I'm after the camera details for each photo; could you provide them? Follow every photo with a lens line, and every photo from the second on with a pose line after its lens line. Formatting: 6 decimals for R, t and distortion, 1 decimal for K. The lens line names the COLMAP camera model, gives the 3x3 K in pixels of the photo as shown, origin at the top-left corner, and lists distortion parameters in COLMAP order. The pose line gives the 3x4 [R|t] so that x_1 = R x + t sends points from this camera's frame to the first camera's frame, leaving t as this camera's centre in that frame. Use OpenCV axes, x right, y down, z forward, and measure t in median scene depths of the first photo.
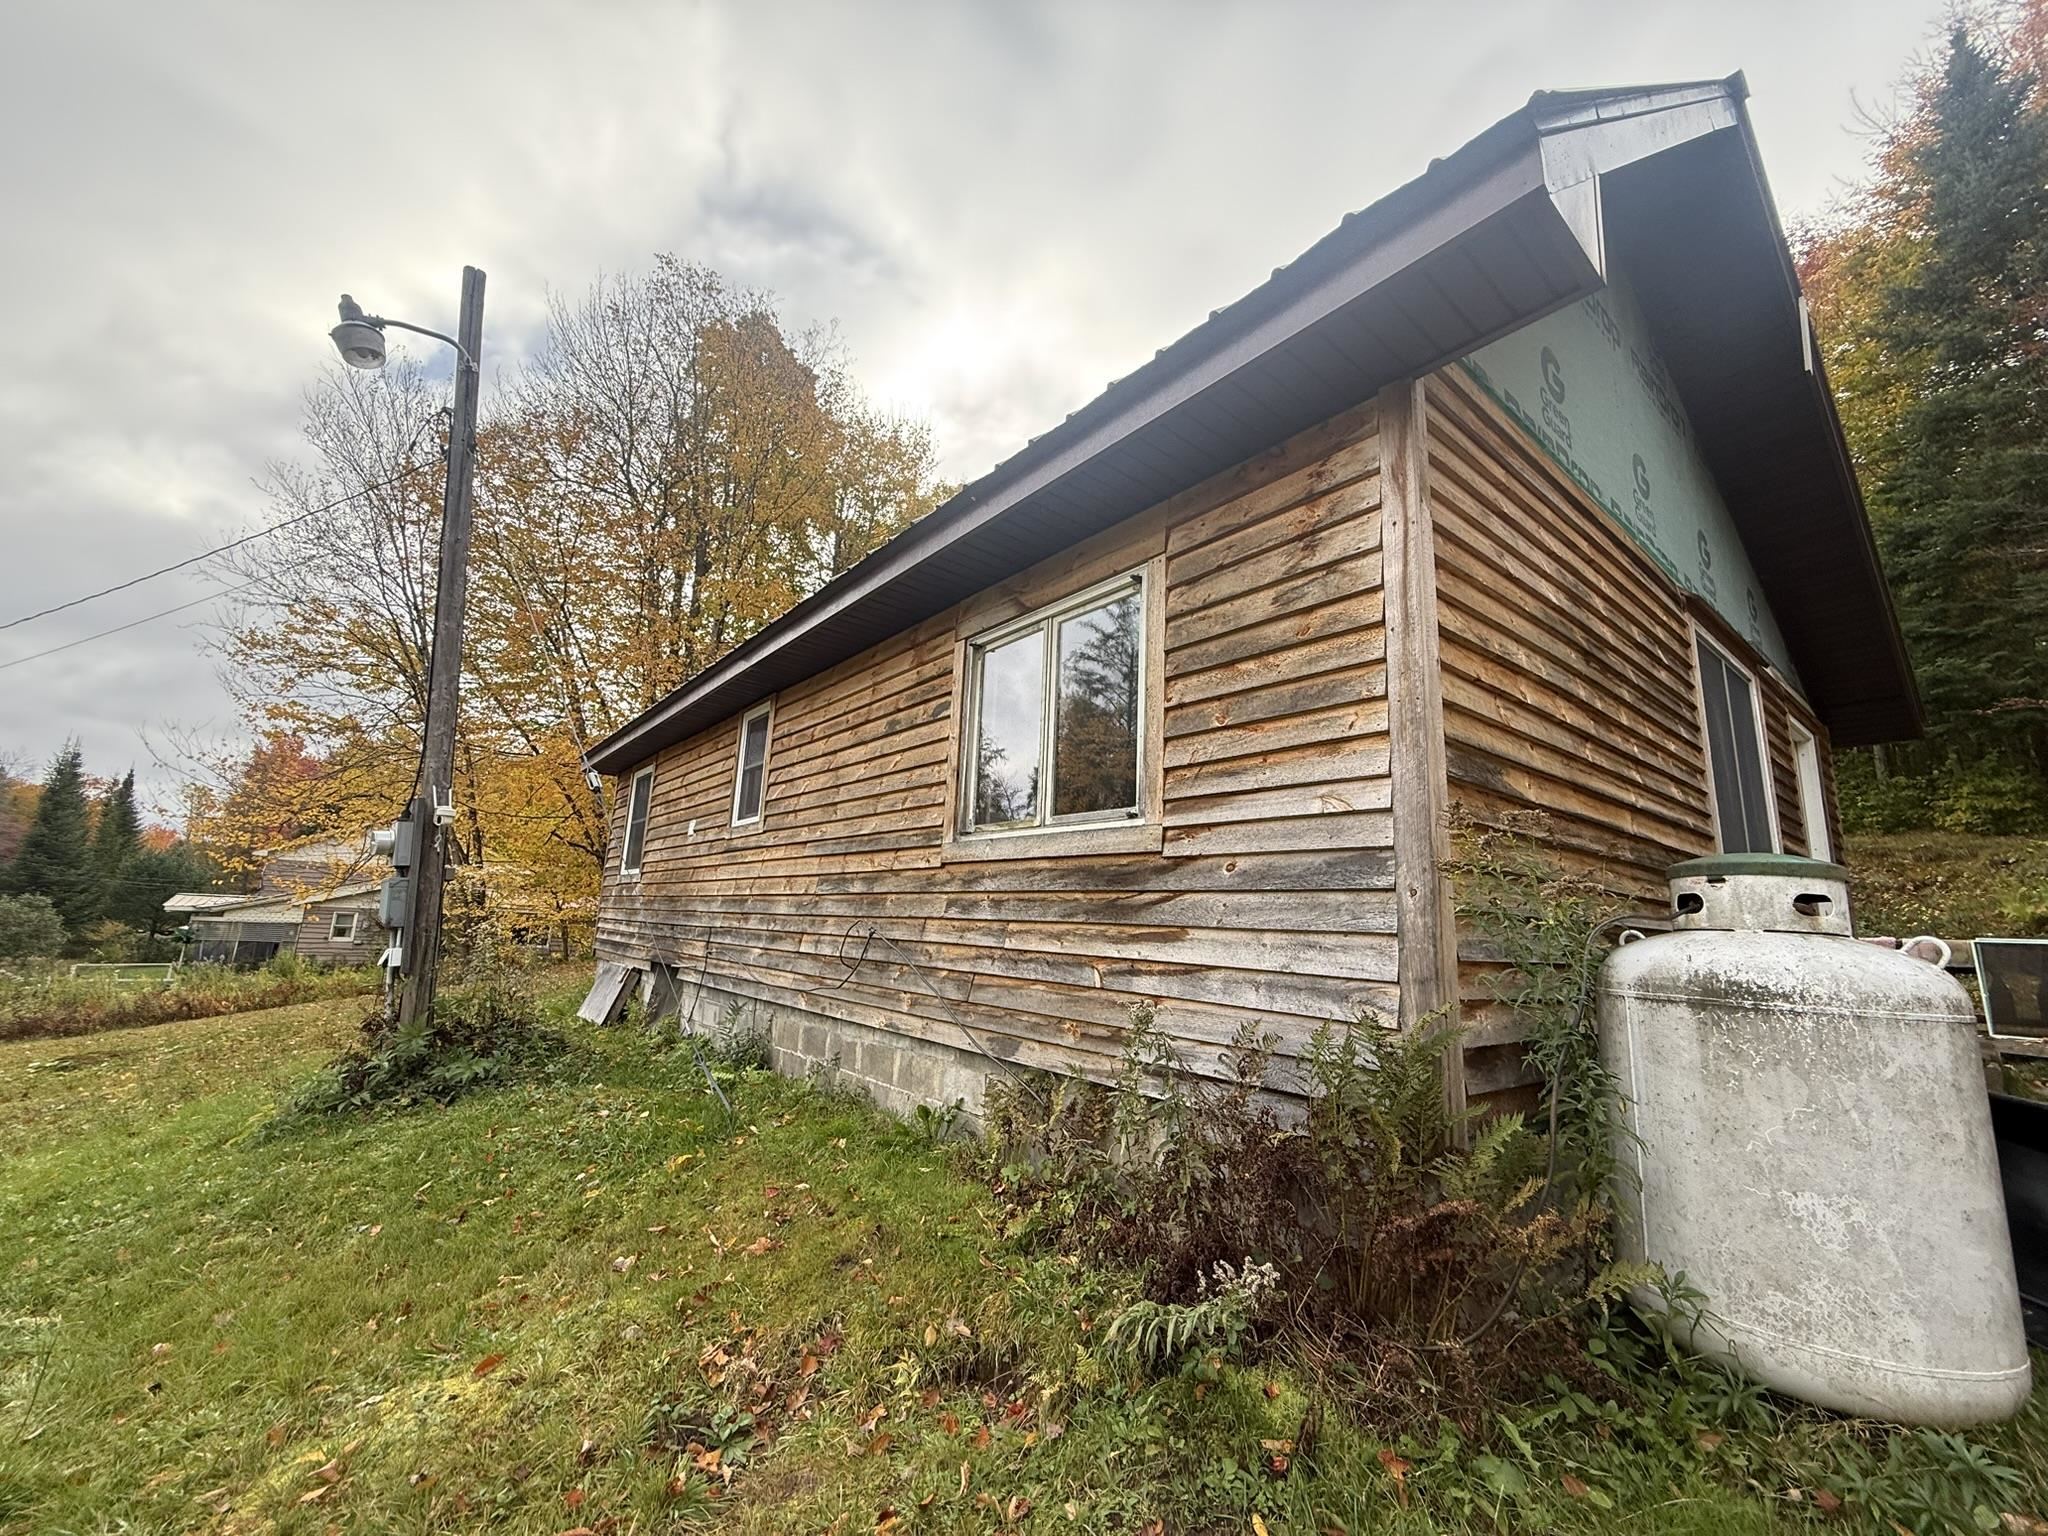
lens RADIAL K [[813.9, 0, 1017.6], [0, 813.9, 771.6], [0, 0, 1]] dist [-0.000781, -0.000180]
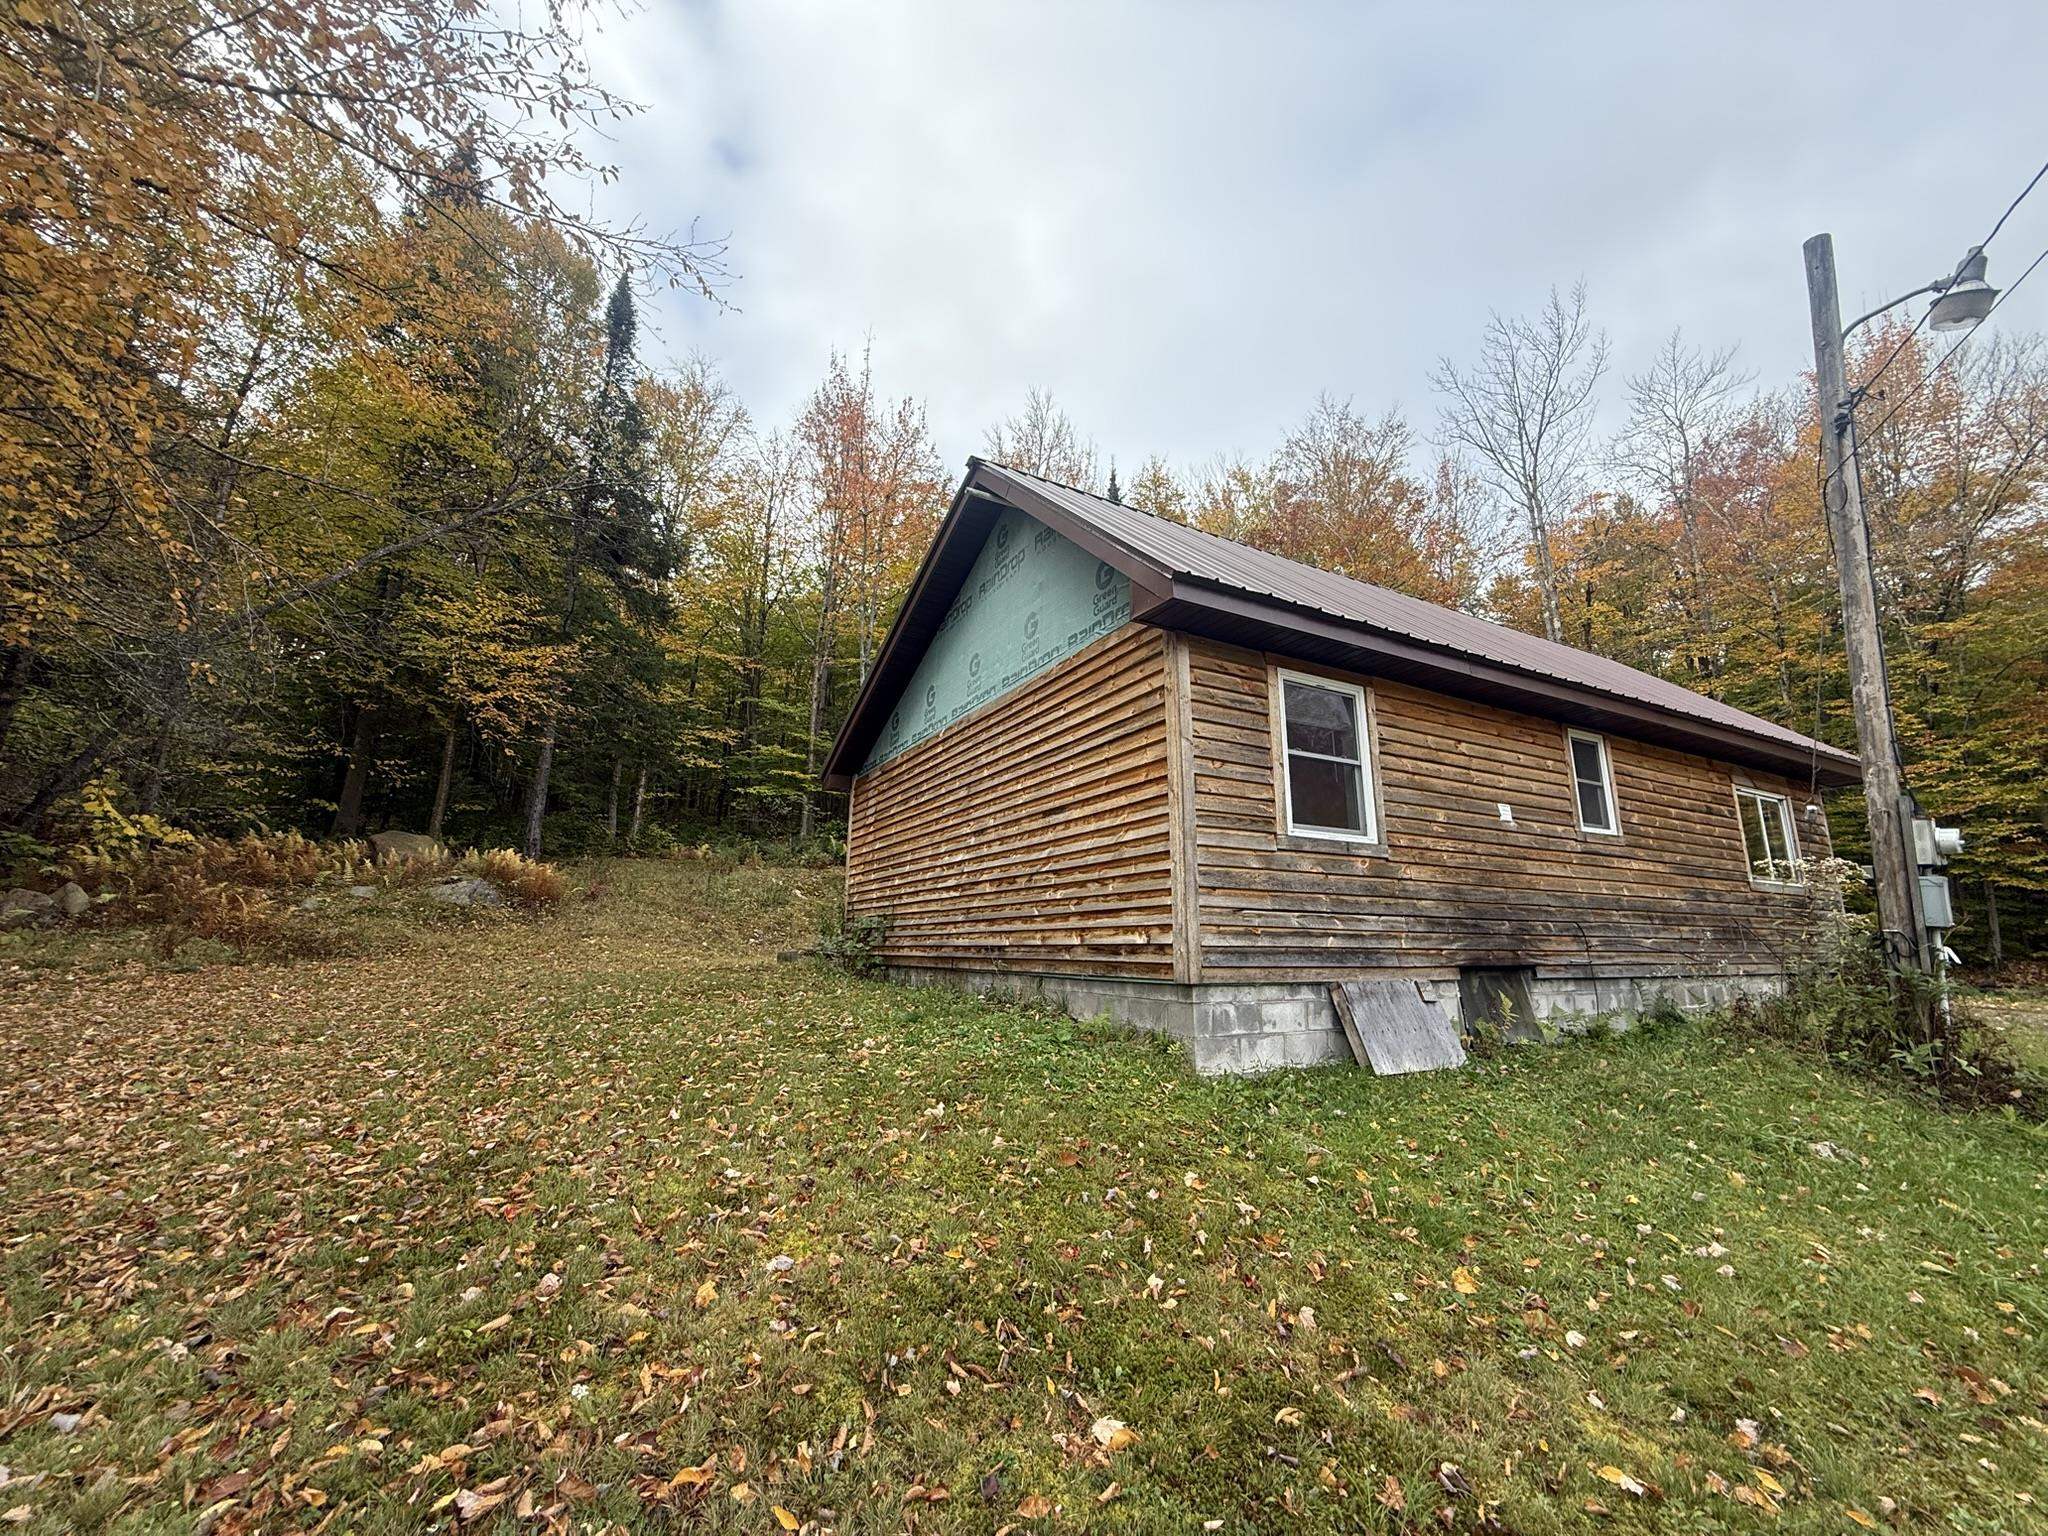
lens RADIAL K [[813.9, 0, 1021.0], [0, 813.9, 768.6], [0, 0, 1]] dist [-0.000781, -0.000180]
pose [[0.169130, 0.169412, 0.970925, -2.964545], [-0.188881, 0.972428, -0.136772, 0.532549], [-0.967326, -0.160257, 0.196466, 2.908300]]
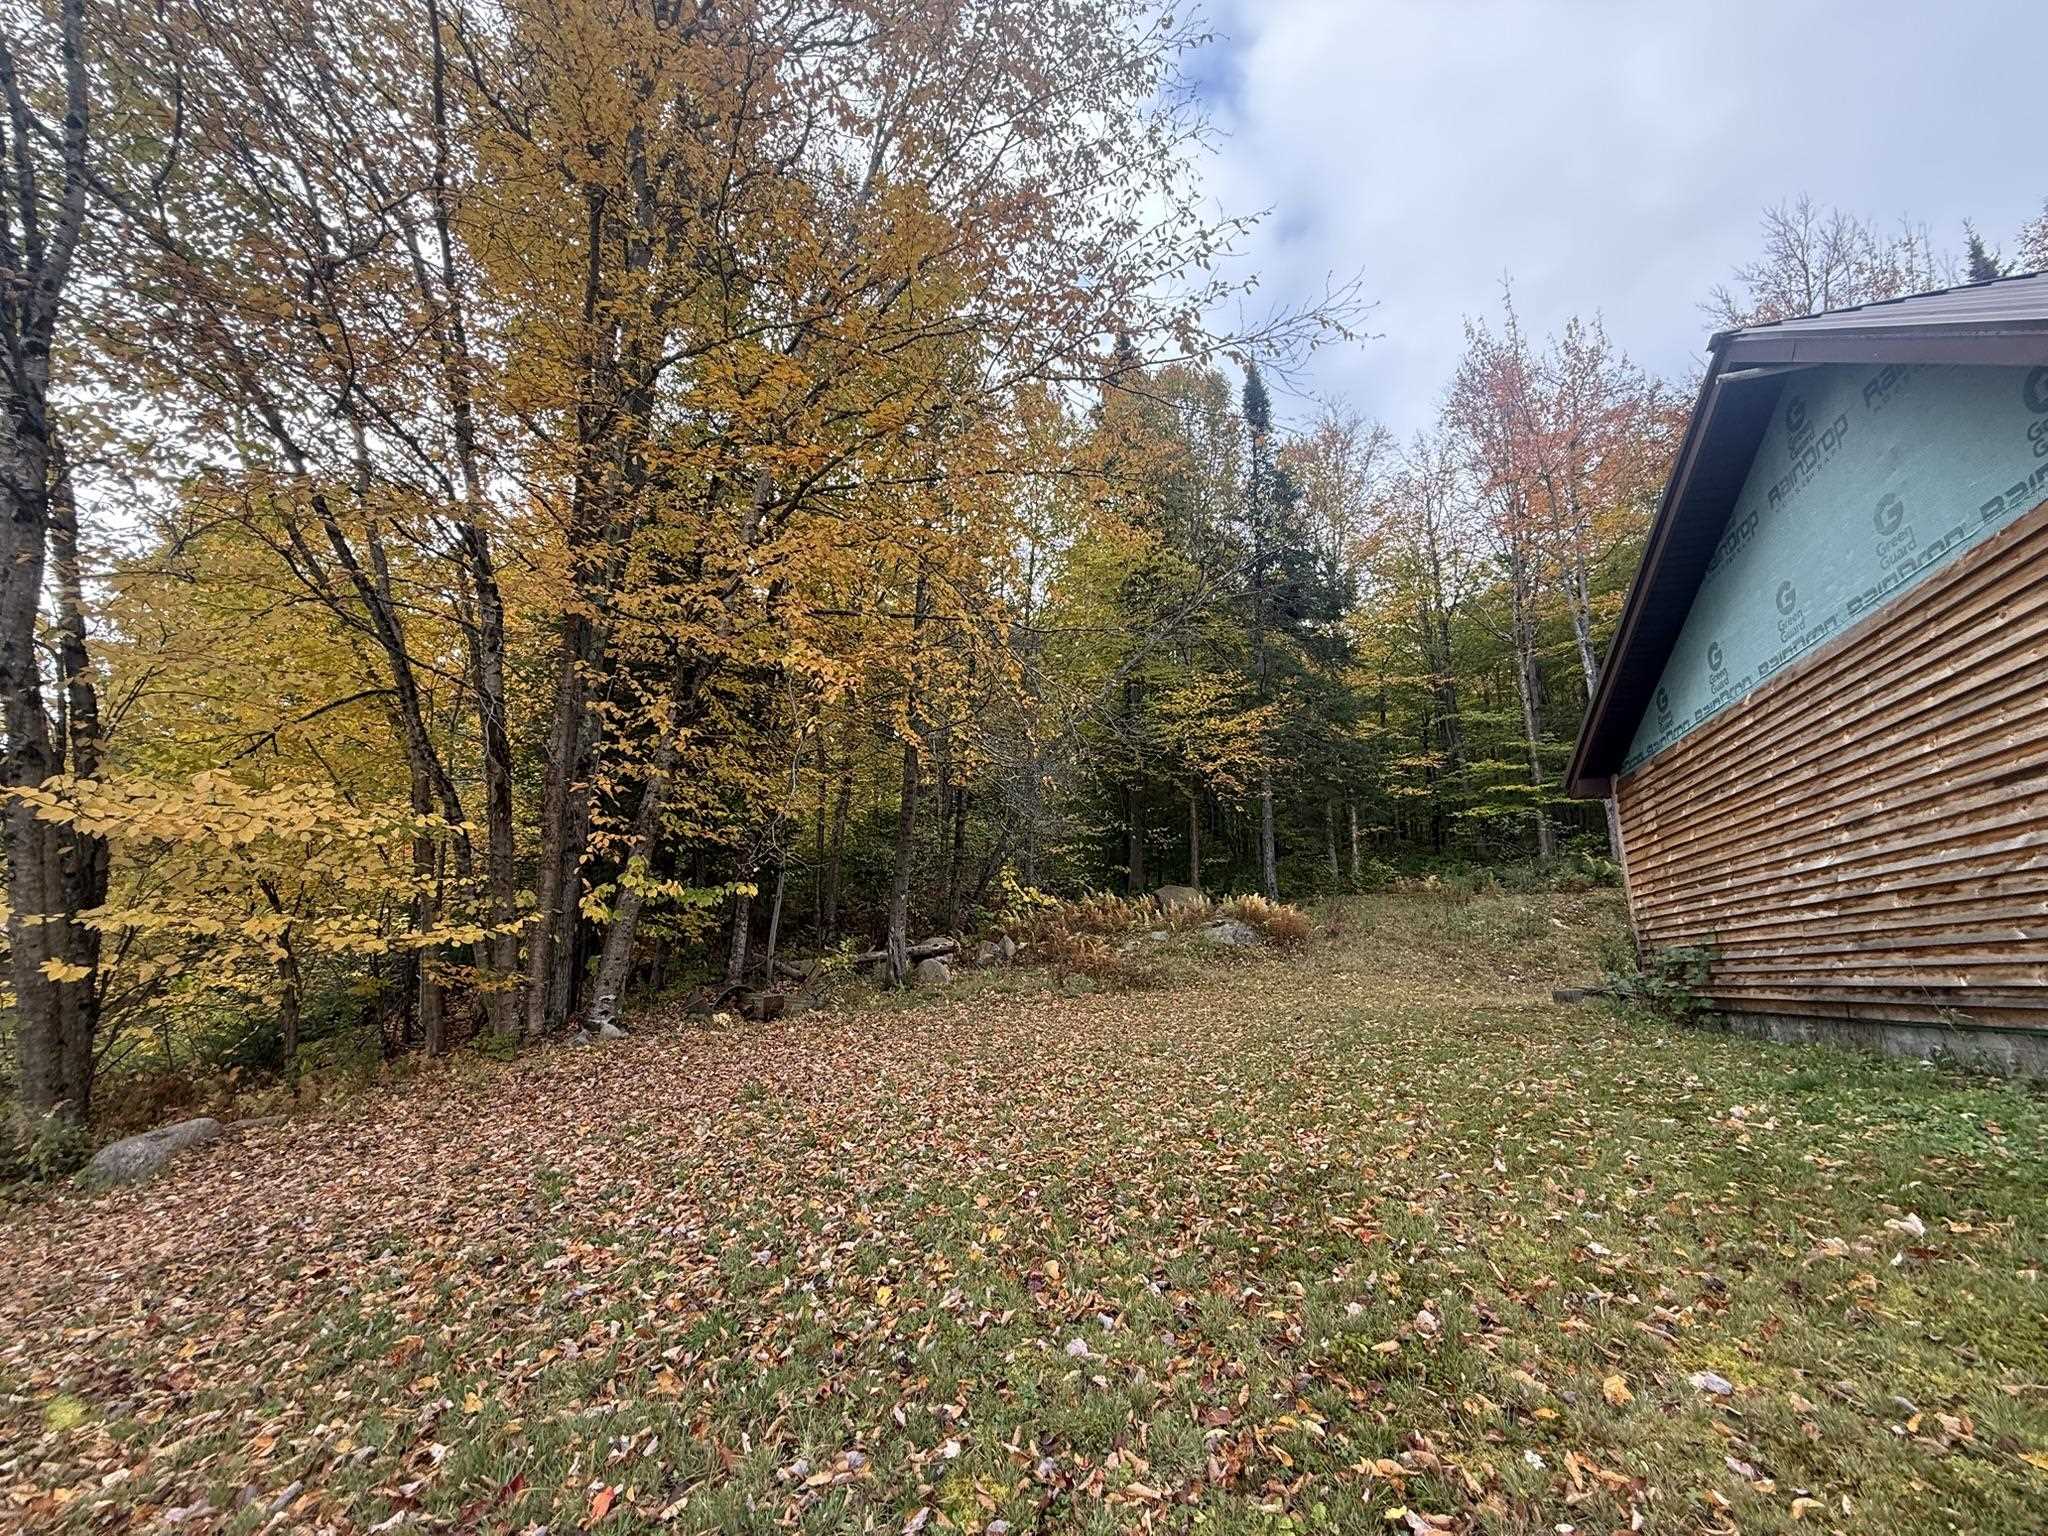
lens RADIAL K [[813.9, 0, 1018.0], [0, 813.9, 764.3], [0, 0, 1]] dist [-0.000781, -0.000180]
pose [[0.844981, 0.104715, 0.524445, -2.981062], [-0.082432, 0.994426, -0.065740, 0.538037], [-0.528406, 0.012318, 0.848903, 2.933210]]
